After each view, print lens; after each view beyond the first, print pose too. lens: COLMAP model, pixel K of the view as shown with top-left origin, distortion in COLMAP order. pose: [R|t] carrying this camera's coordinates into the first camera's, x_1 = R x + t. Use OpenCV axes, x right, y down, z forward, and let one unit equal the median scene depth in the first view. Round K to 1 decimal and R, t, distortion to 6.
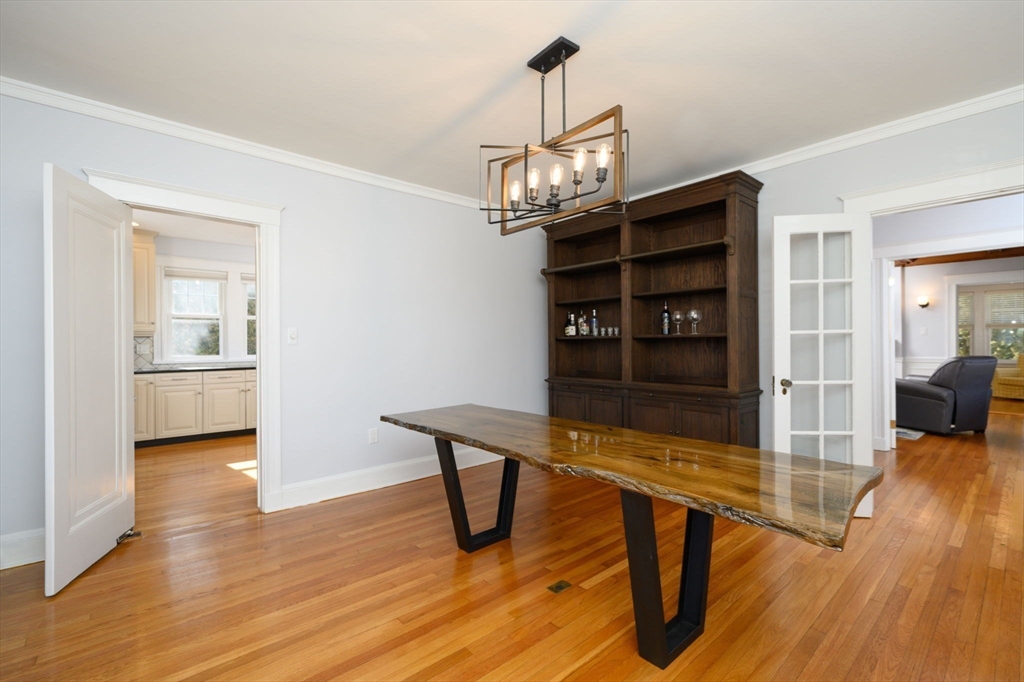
lens RADIAL K [[448.7, 0, 511.6], [0, 448.7, 340.4], [0, 0, 1]] dist [-0.000412, 0.000006]
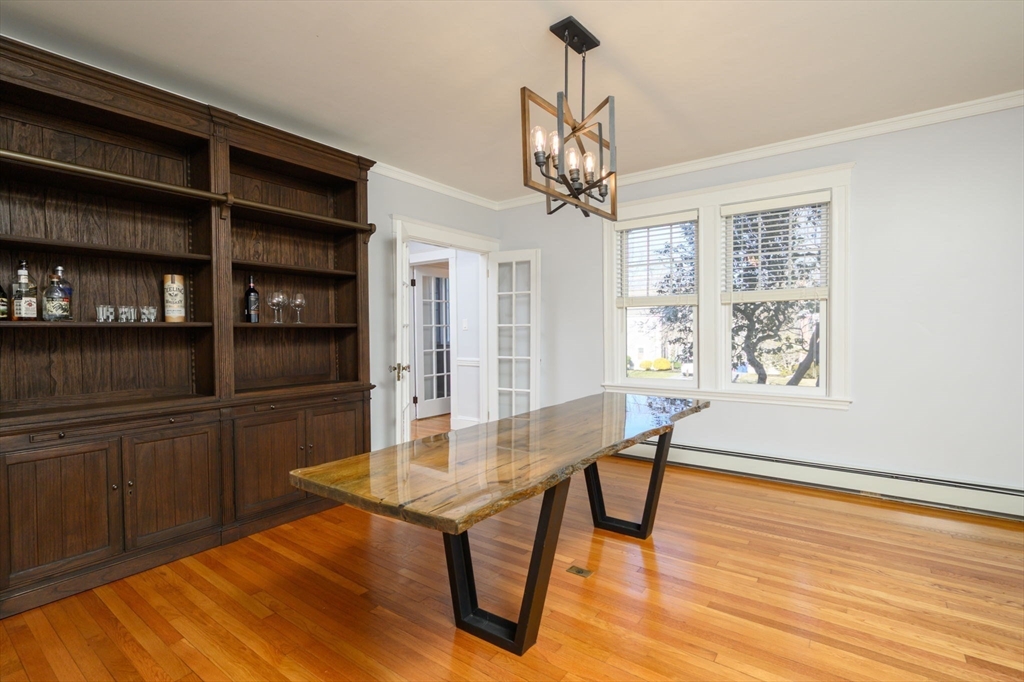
lens RADIAL K [[489.6, 0, 511.9], [0, 489.6, 342.8], [0, 0, 1]] dist [-0.001391, -0.000216]
pose [[-0.205298, -0.012471, 0.978620, -0.519785], [0.003482, 0.999903, 0.013472, 0.009952], [-0.978693, 0.006173, -0.205234, 0.760074]]
